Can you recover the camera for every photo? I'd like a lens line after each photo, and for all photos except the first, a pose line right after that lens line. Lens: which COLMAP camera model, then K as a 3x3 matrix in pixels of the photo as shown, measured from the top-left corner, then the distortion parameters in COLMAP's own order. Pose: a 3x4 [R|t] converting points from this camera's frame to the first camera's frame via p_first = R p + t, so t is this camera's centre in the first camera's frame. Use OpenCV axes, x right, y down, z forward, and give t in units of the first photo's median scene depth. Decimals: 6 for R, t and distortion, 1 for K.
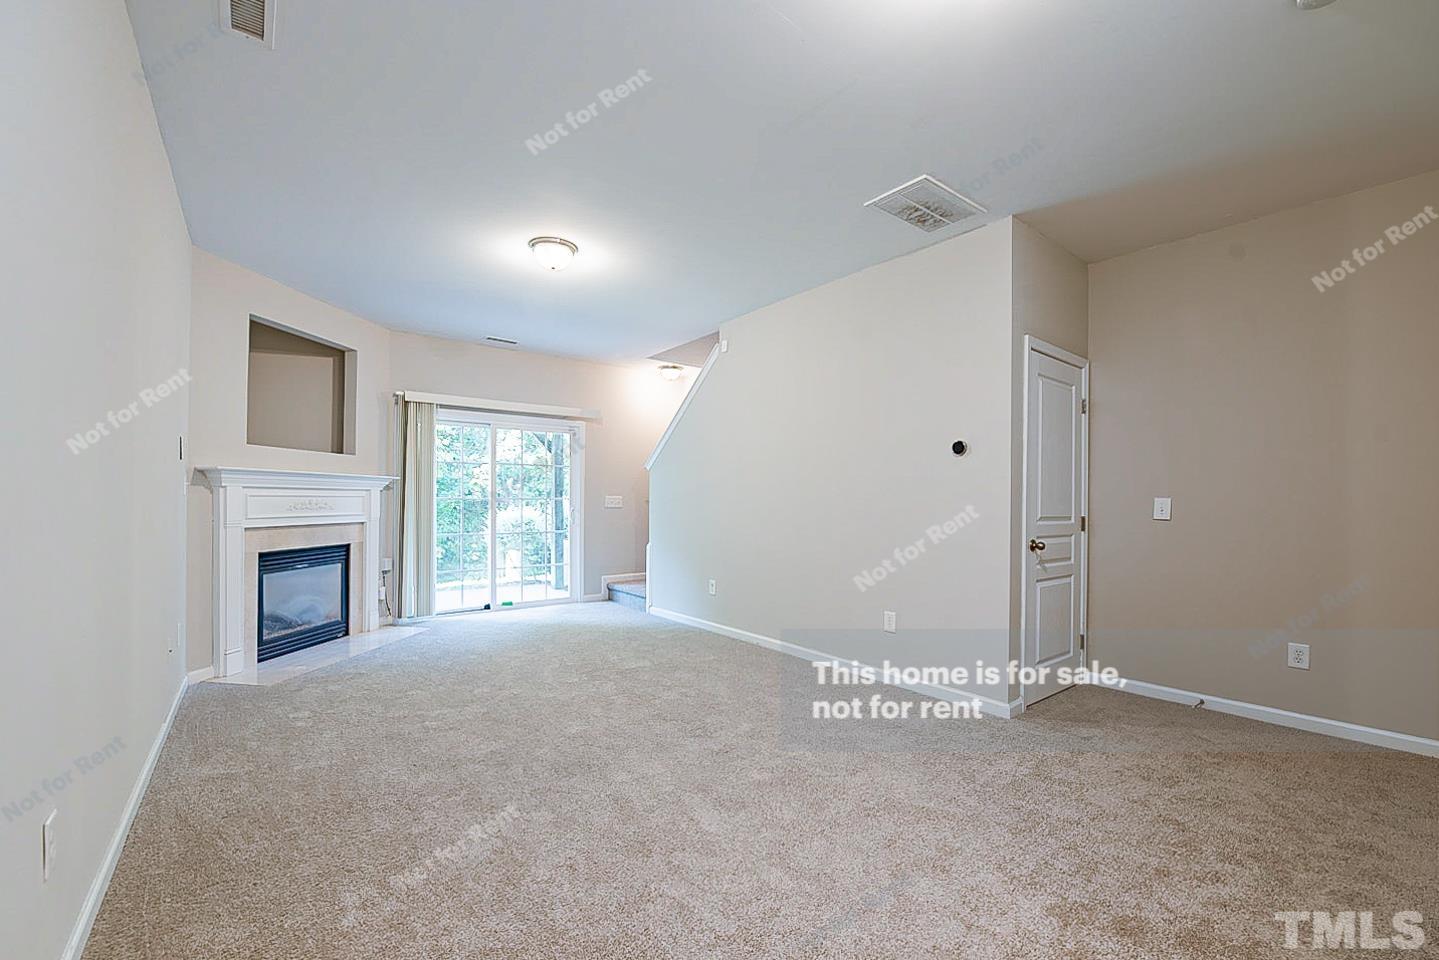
lens RADIAL K [[577.2, 0, 718.1], [0, 577.2, 482.7], [0, 0, 1]] dist [-0.000406, -0.000089]
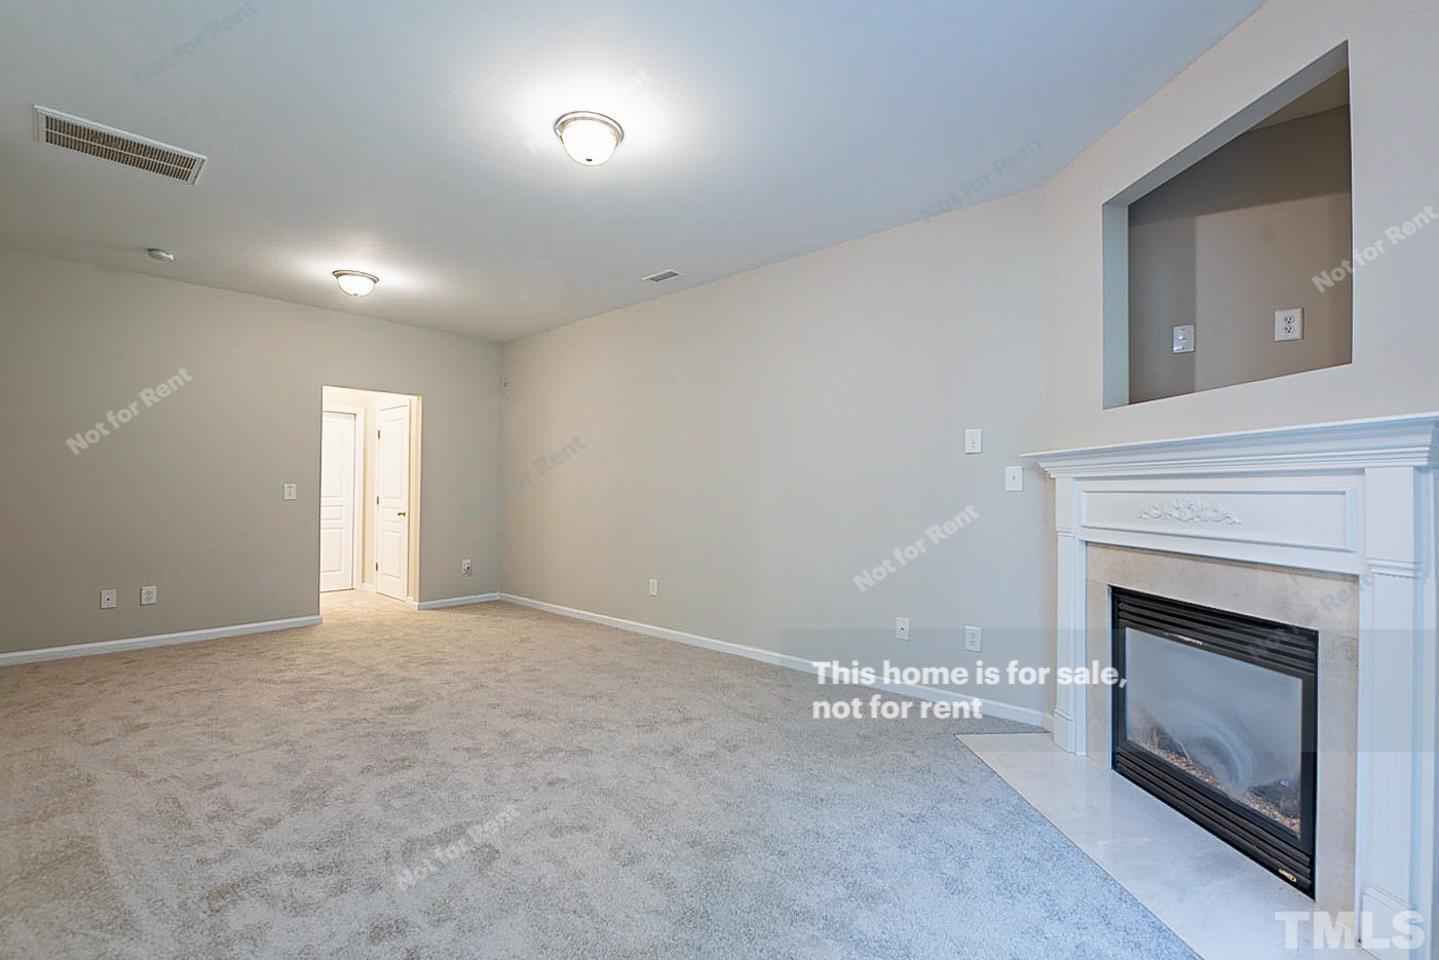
lens RADIAL K [[577.2, 0, 718.1], [0, 577.2, 482.7], [0, 0, 1]] dist [-0.000406, -0.000089]
pose [[-0.974984, -0.008558, -0.222111, -0.243057], [0.001290, 0.999024, -0.044157, 0.036855], [0.222272, -0.043339, -0.974021, 1.412861]]
